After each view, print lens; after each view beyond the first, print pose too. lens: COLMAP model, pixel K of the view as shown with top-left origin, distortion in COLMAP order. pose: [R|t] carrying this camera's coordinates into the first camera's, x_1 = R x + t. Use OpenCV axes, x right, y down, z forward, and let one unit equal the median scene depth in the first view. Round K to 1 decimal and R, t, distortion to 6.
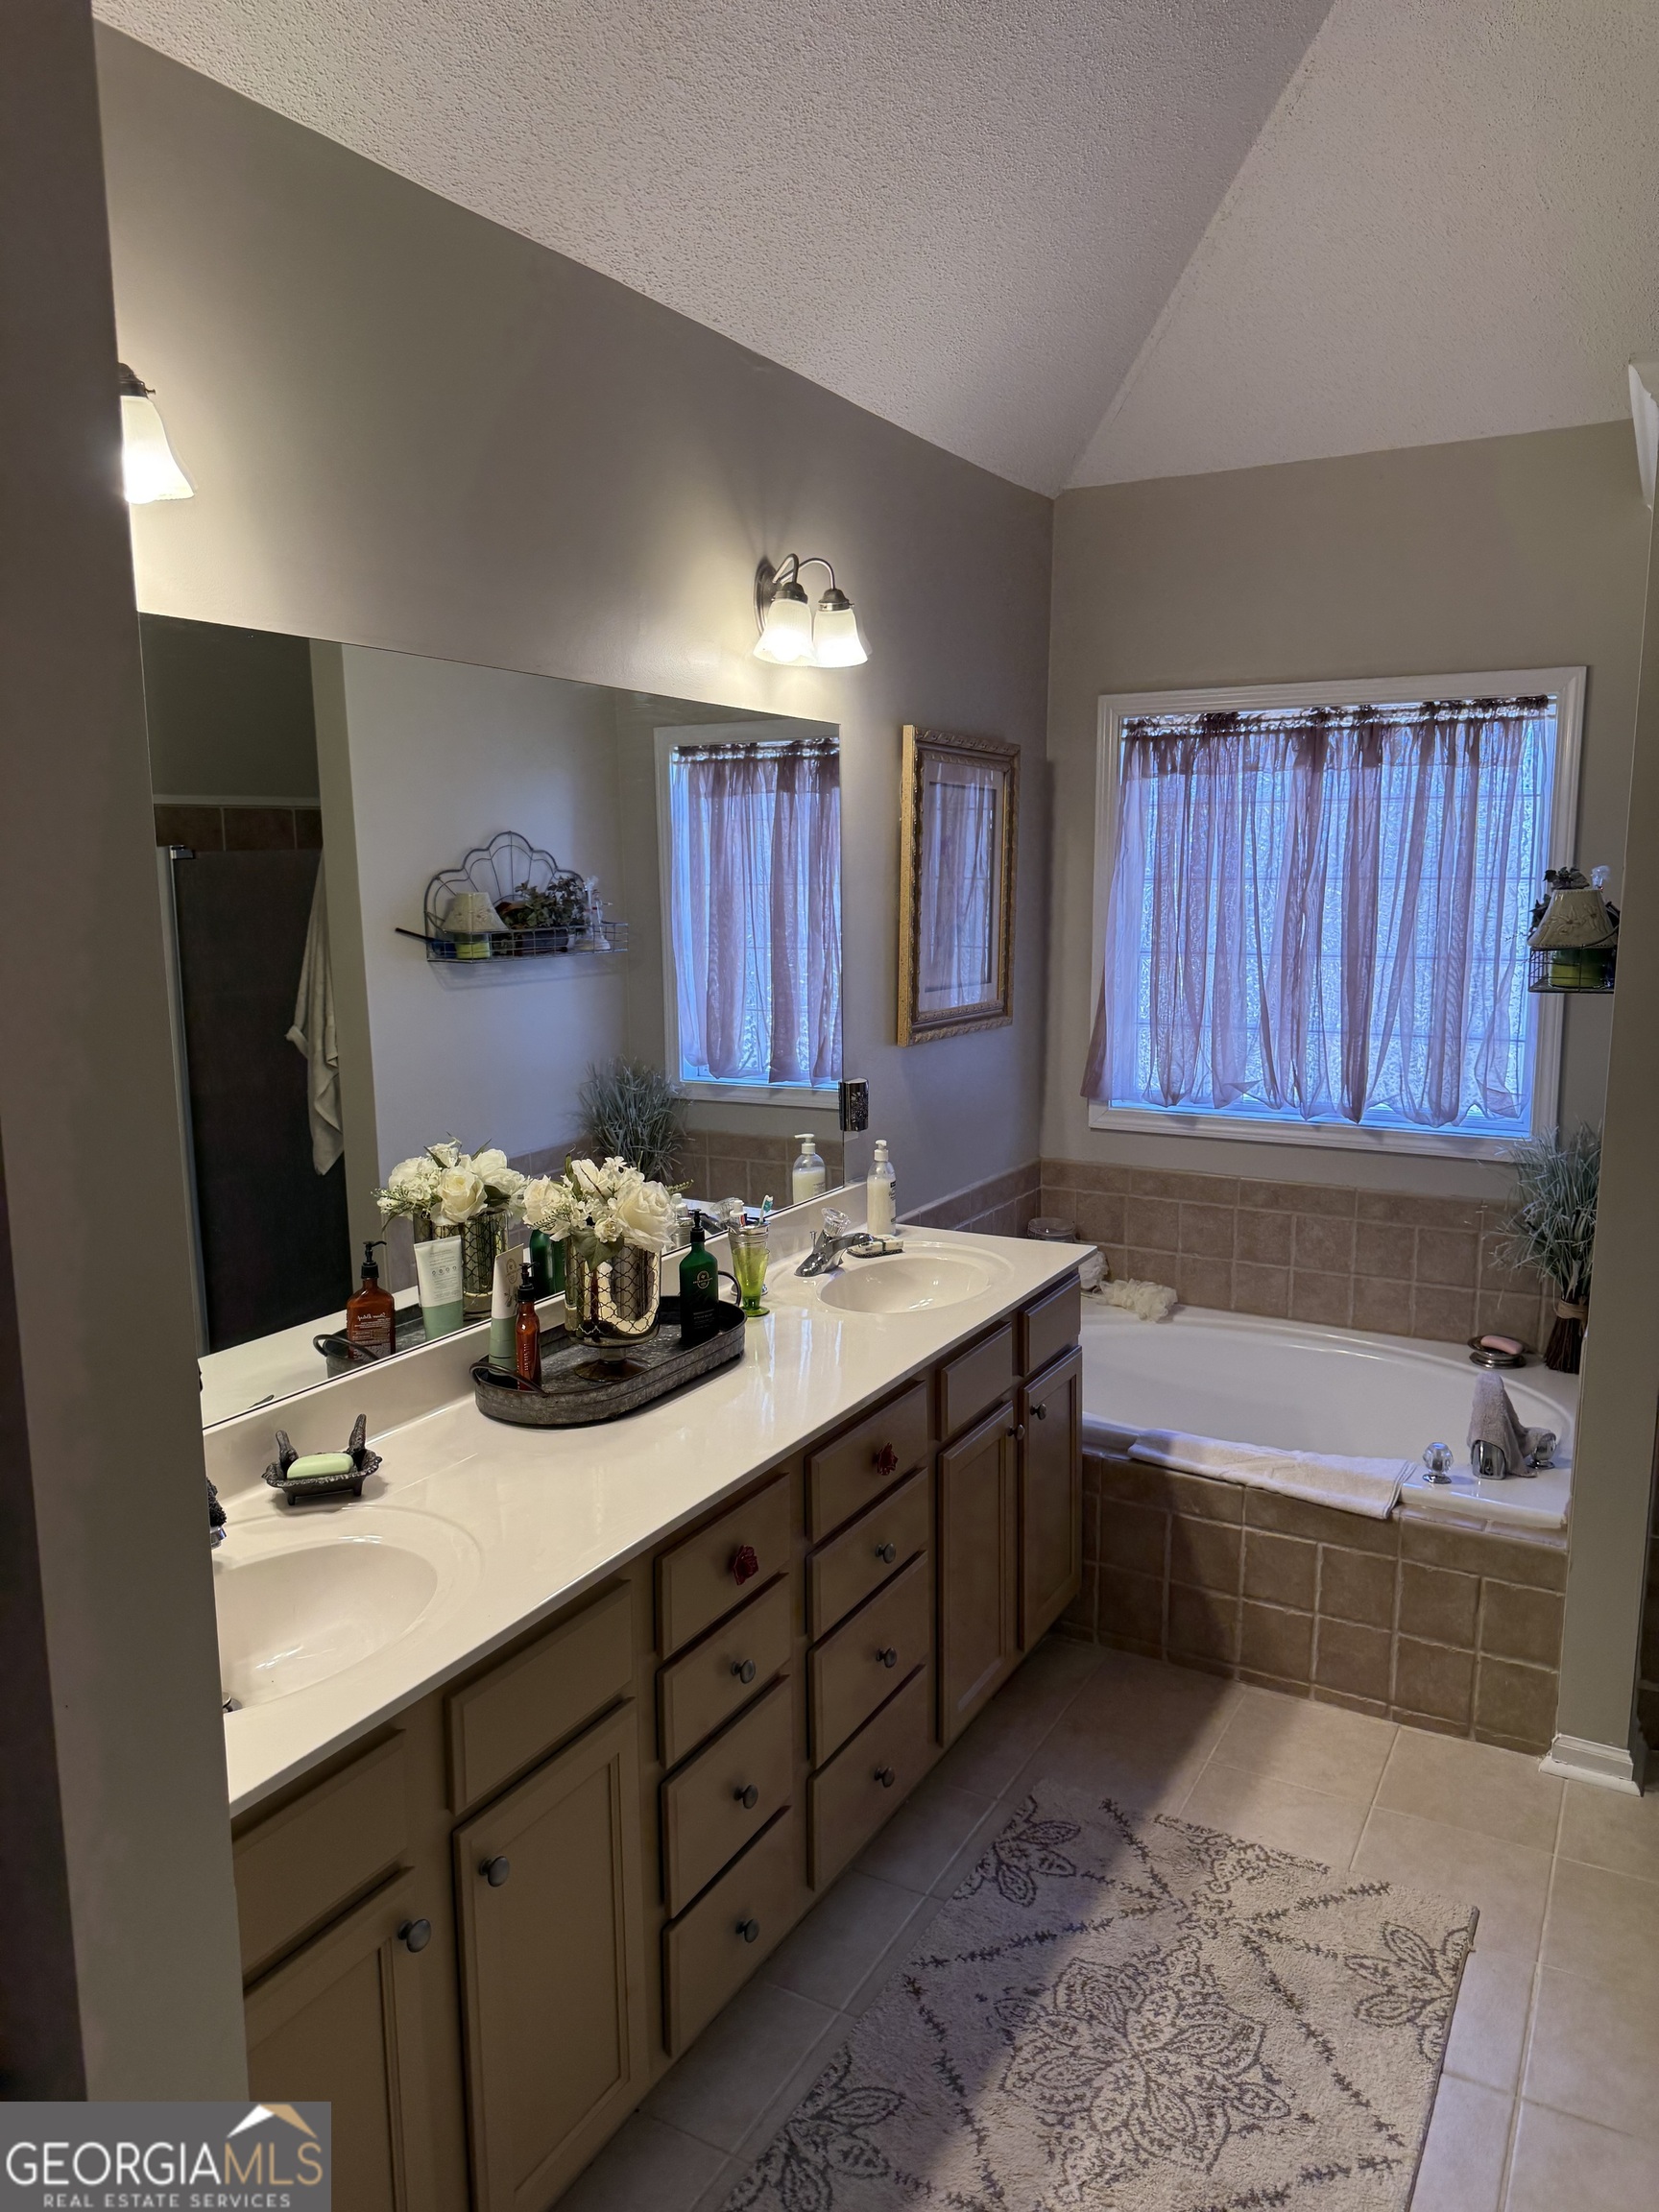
lens RADIAL K [[1567.4, 0, 825.2], [0, 1567.4, 1107.9], [0, 0, 1]] dist [0.049666, -0.056971]
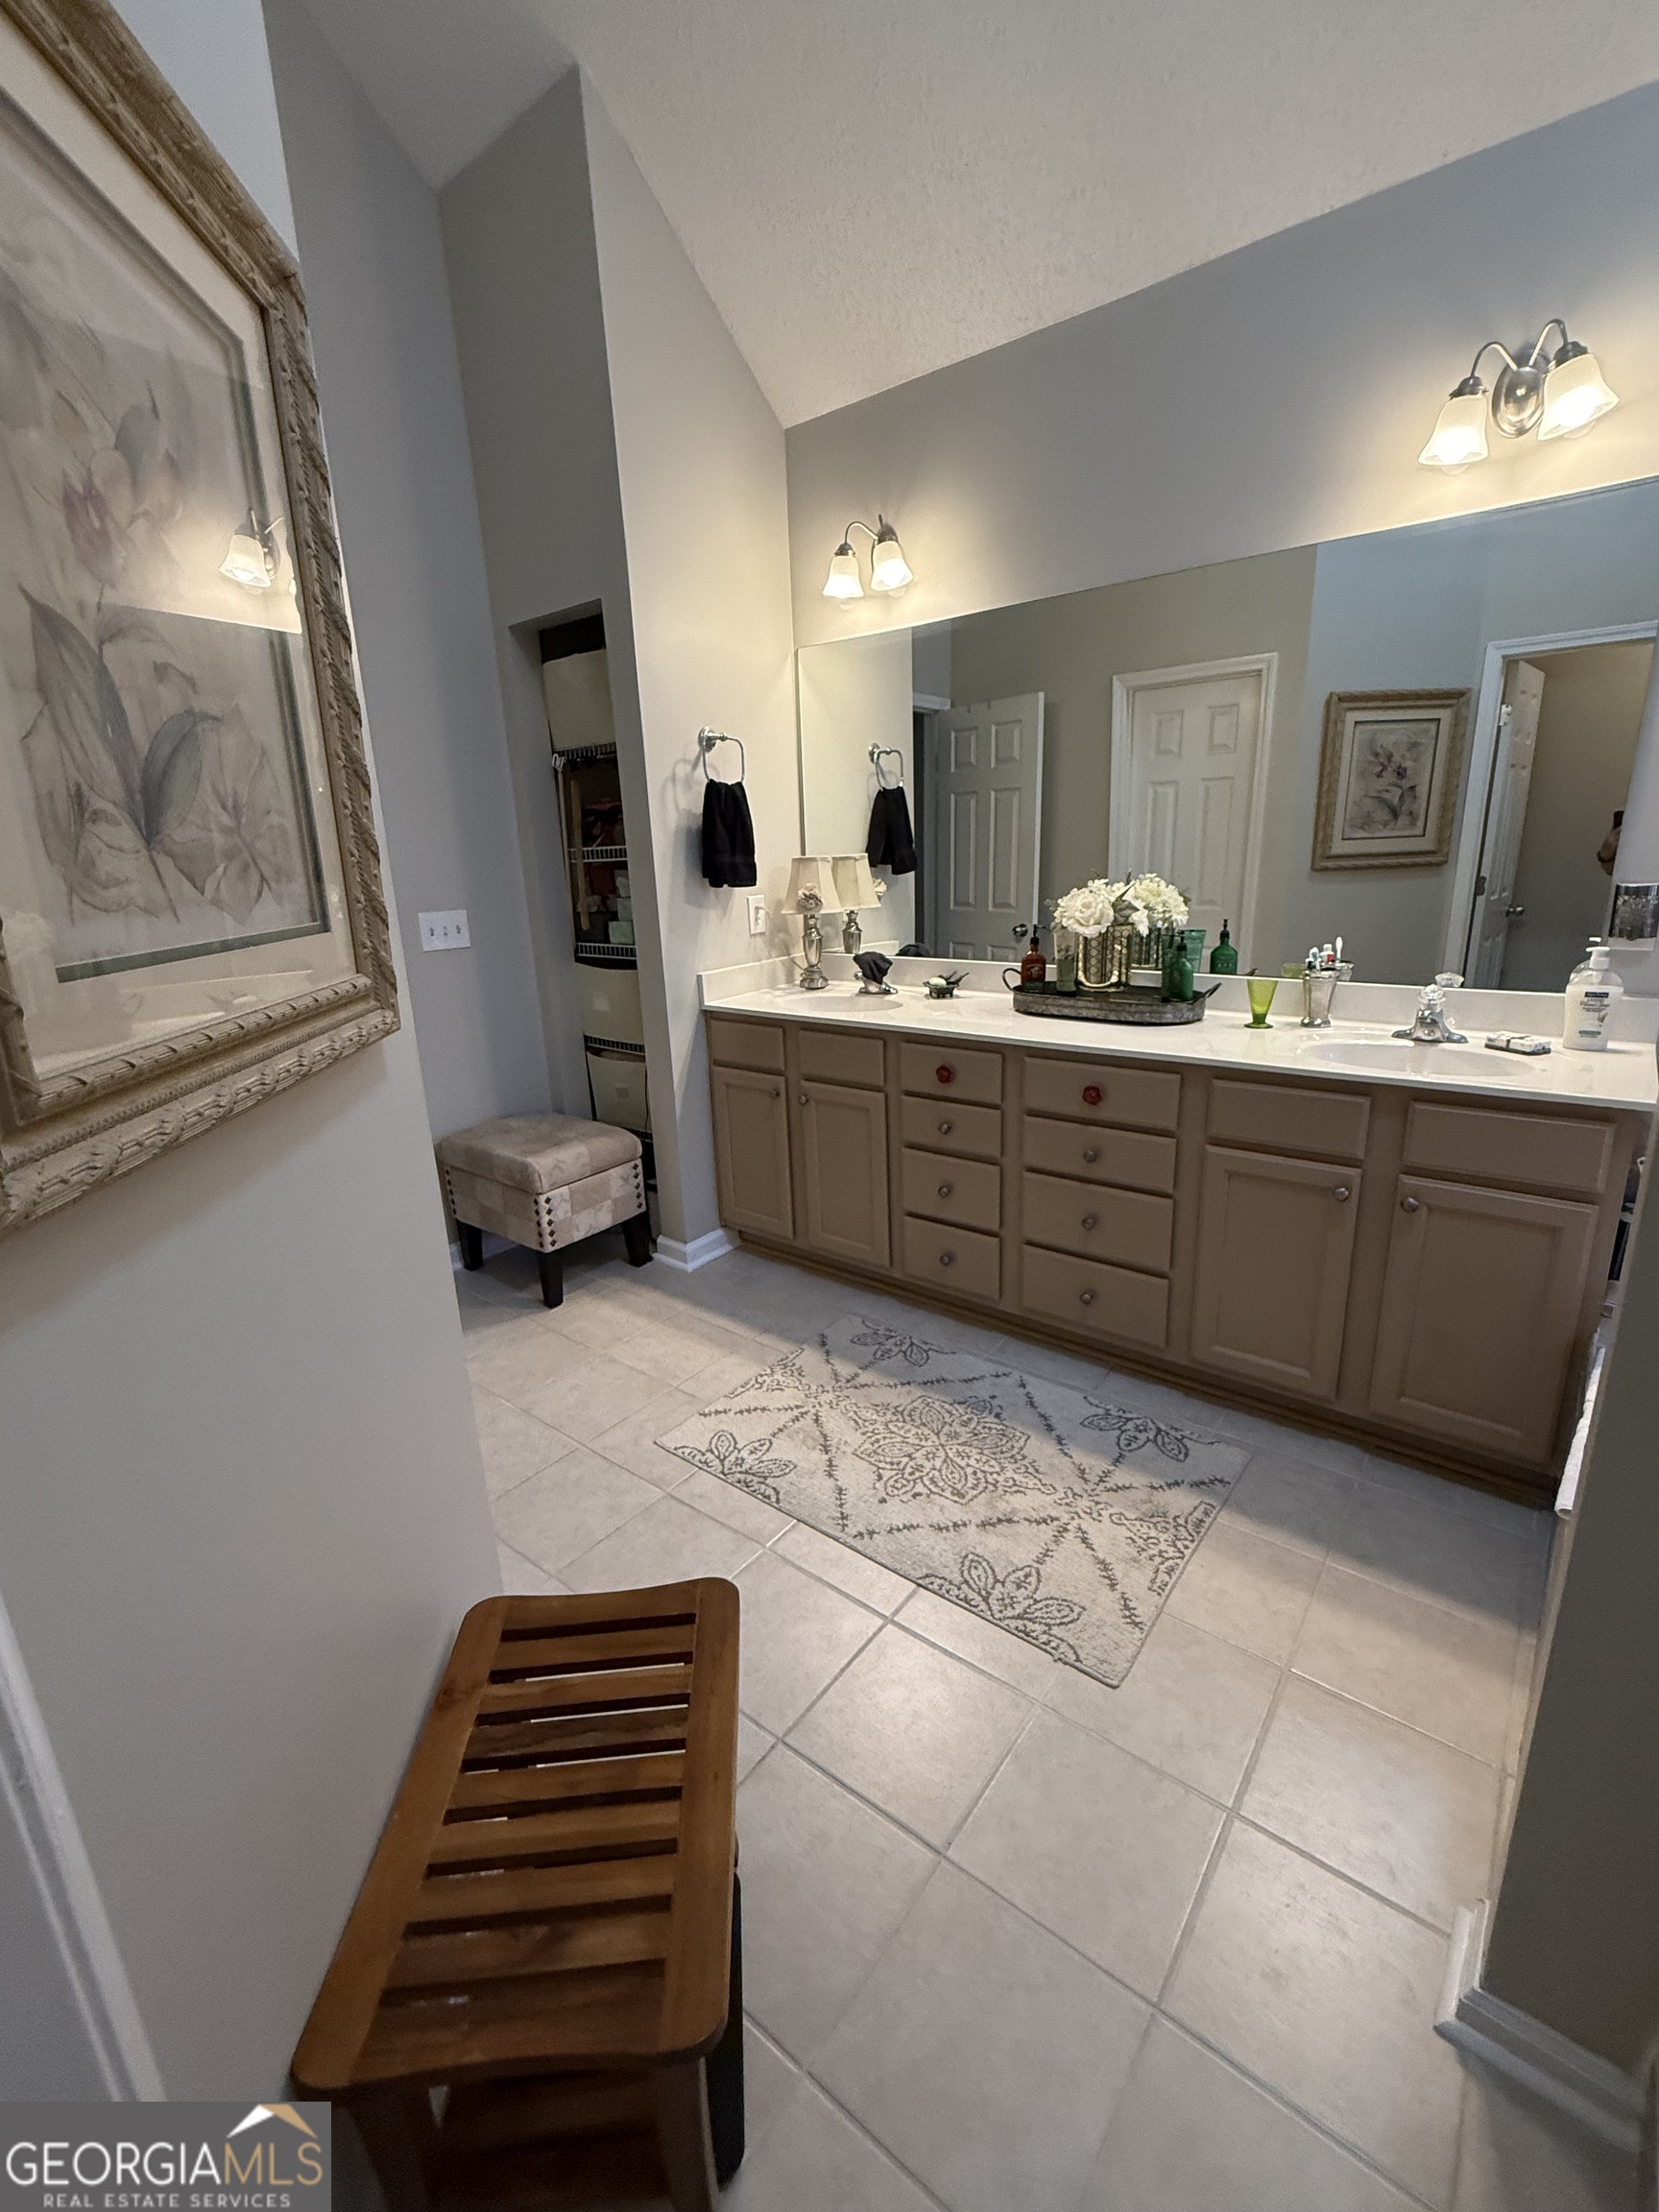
lens RADIAL K [[947.3, 0, 828.6], [0, 947.3, 1112.1], [0, 0, 1]] dist [0.000922, -0.000333]
pose [[-0.163082, 0.289072, -0.943314, 0.742982], [-0.115847, 0.943890, 0.309277, -0.007951], [0.979788, 0.159717, -0.120444, 0.682048]]
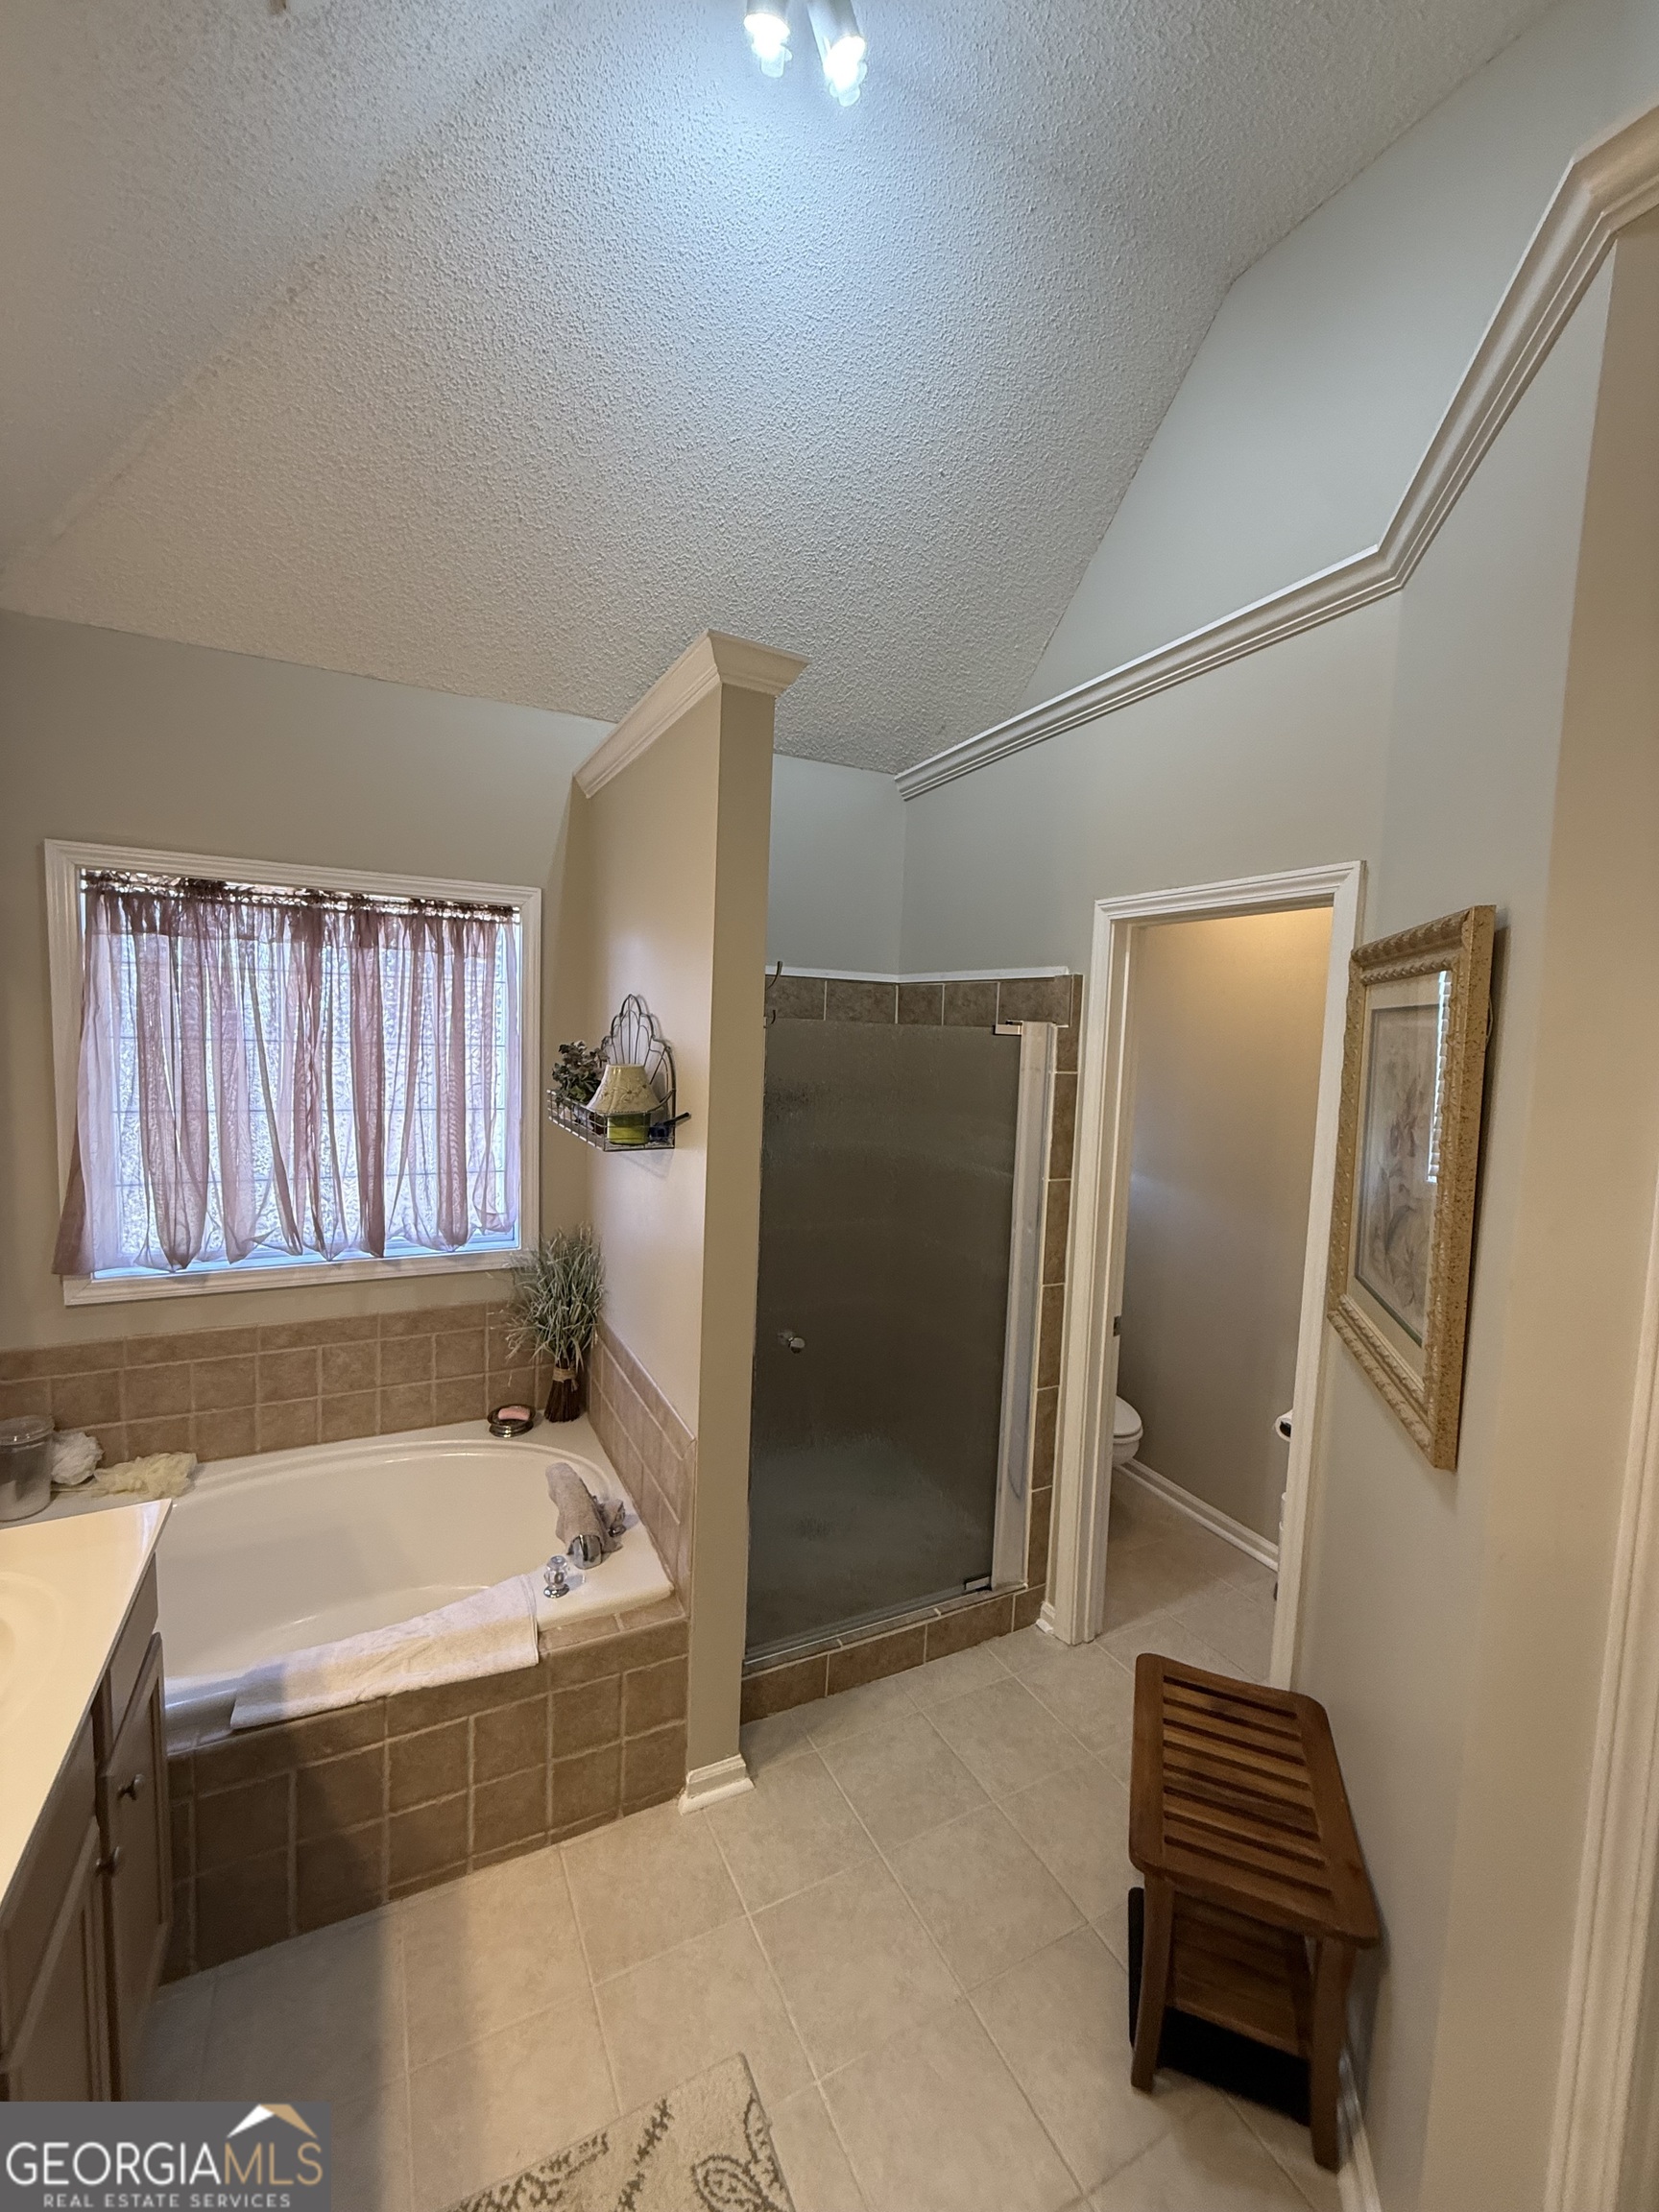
lens RADIAL K [[884.2, 0, 824.7], [0, 884.2, 1100.5], [0, 0, 1]] dist [-0.000183, 0.000041]
pose [[0.558266, -0.042461, 0.828575, -0.008614], [0.091945, 0.995704, -0.010924, -0.085602], [-0.824552, 0.082282, 0.559771, 0.474428]]
